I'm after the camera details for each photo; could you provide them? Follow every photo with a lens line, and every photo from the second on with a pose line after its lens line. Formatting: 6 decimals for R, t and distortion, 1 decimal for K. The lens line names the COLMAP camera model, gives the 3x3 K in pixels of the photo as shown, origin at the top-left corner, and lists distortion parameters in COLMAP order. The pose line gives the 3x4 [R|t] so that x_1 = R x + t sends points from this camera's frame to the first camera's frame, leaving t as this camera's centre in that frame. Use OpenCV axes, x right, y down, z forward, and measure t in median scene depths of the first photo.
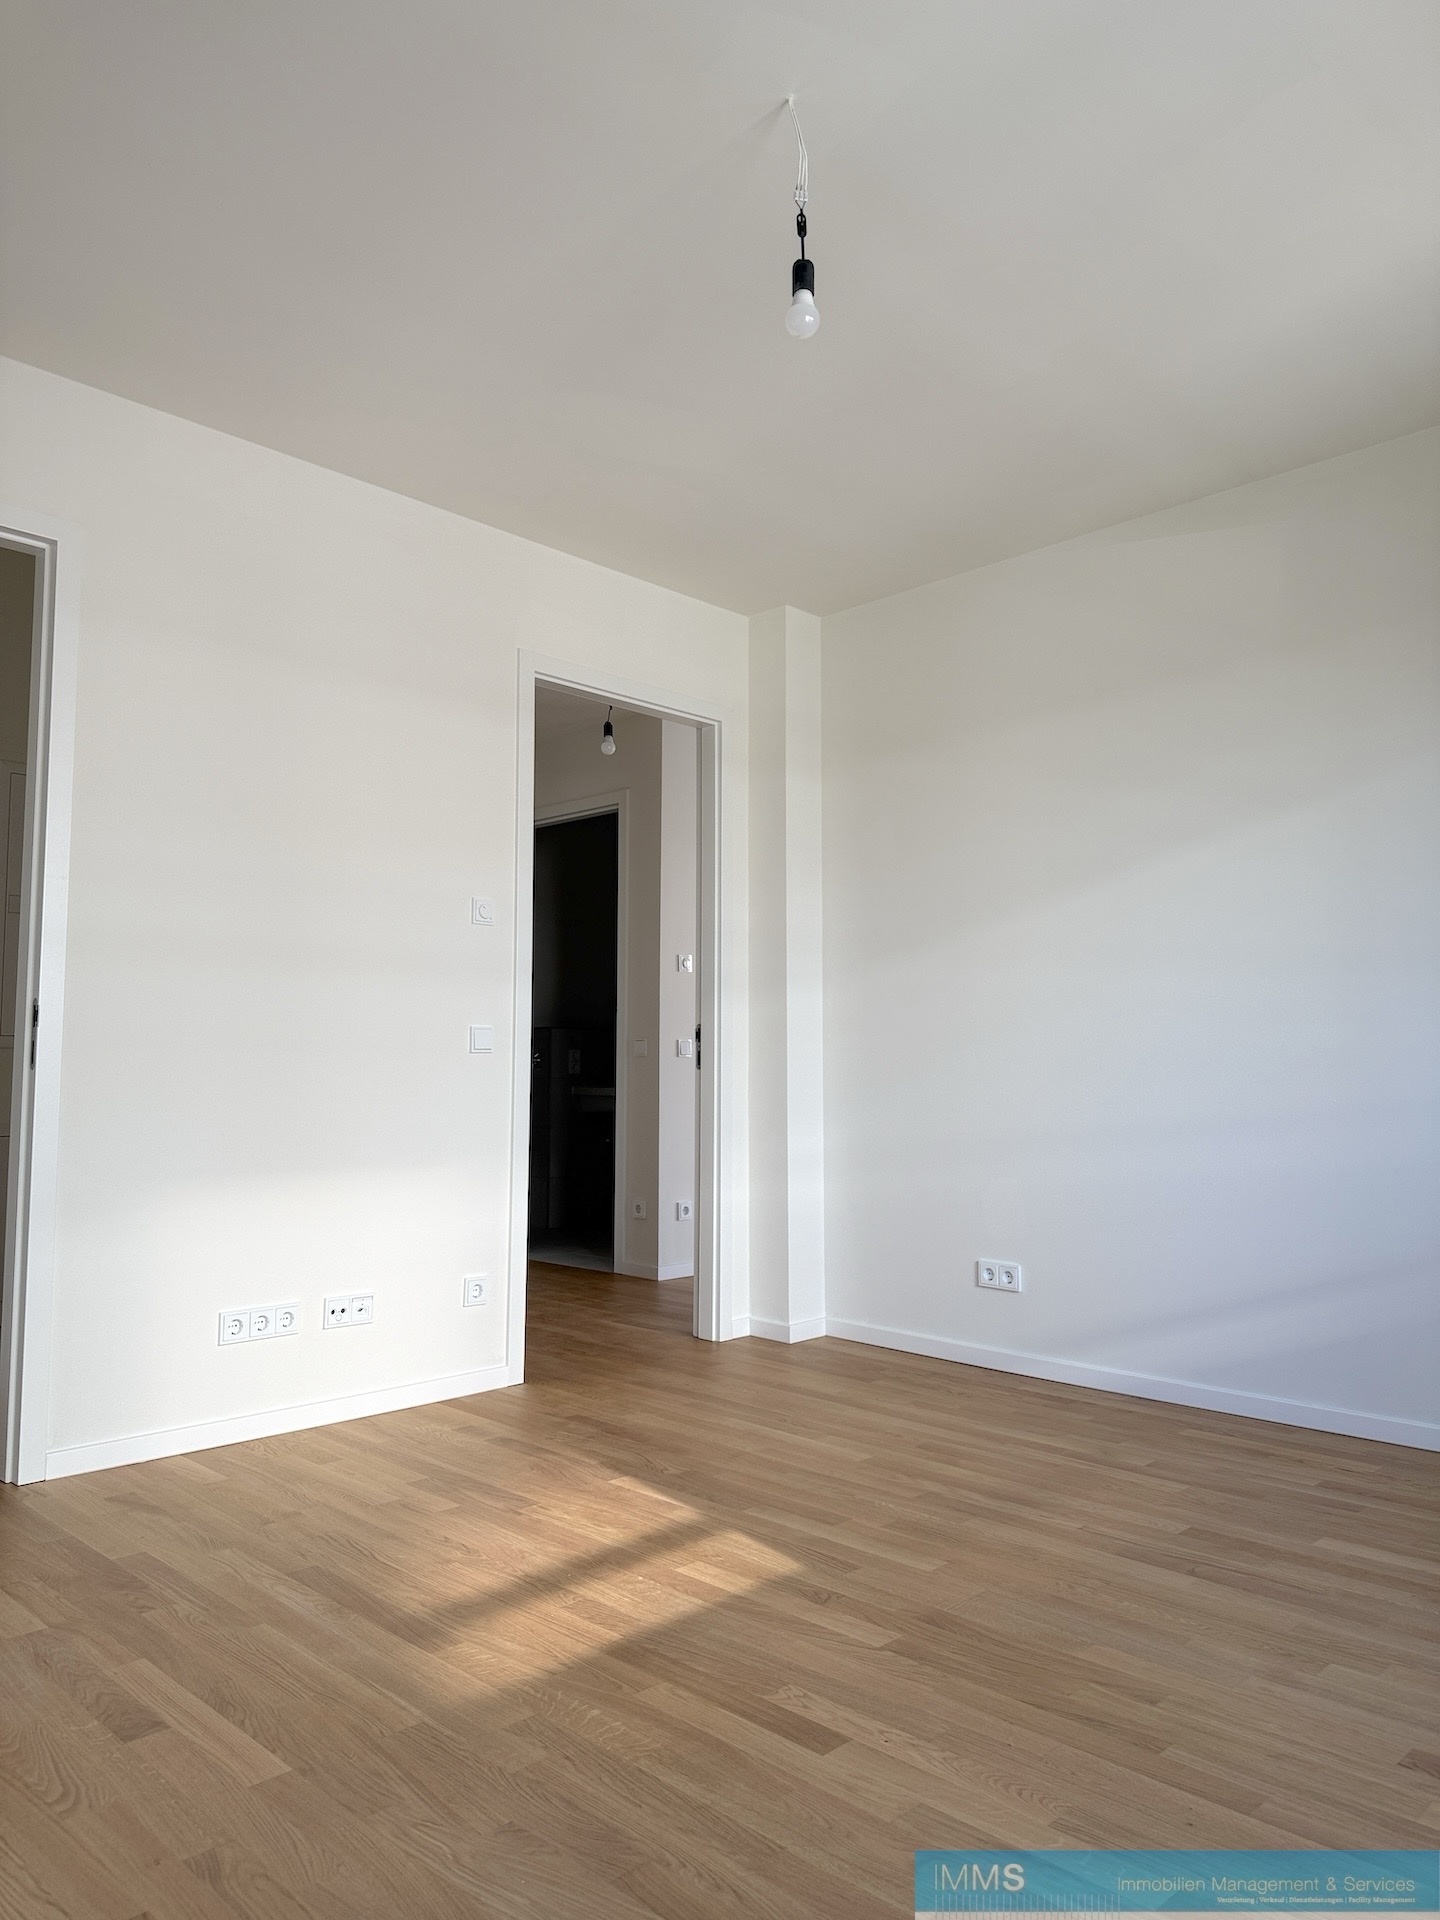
lens RADIAL K [[1341.8, 0, 717.9], [0, 1341.8, 962.4], [0, 0, 1]] dist [0.023588, -0.047658]
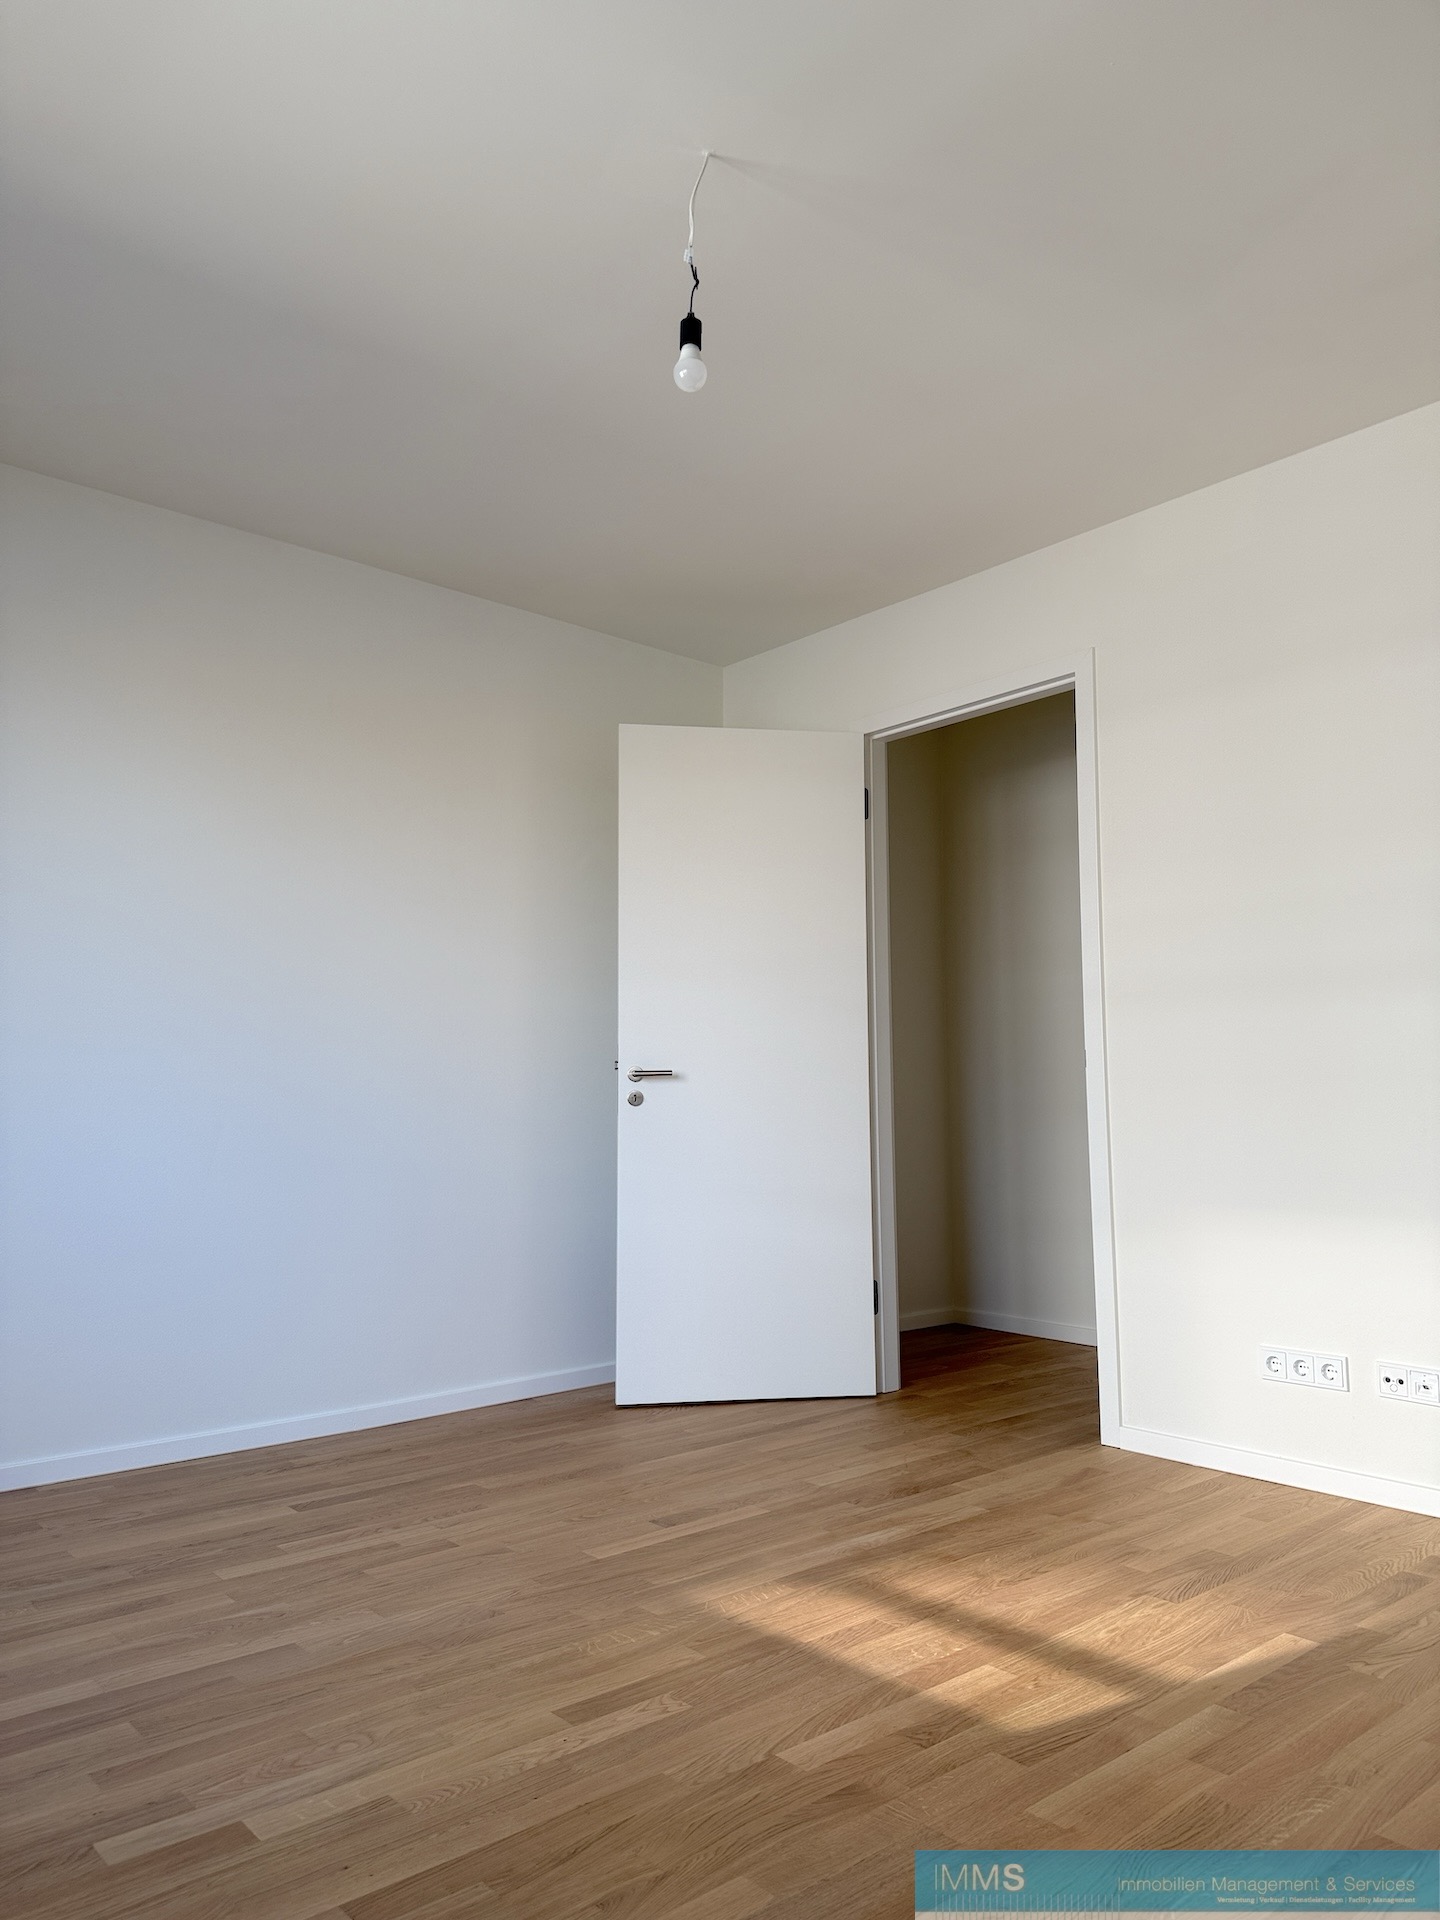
lens RADIAL K [[1341.8, 0, 724.5], [0, 1341.8, 964.9], [0, 0, 1]] dist [0.023588, -0.047658]
pose [[-0.052337, -0.097209, -0.993887, 0.931863], [0.080509, 0.991601, -0.101225, 0.066197], [0.995379, -0.085315, -0.044071, 0.922511]]
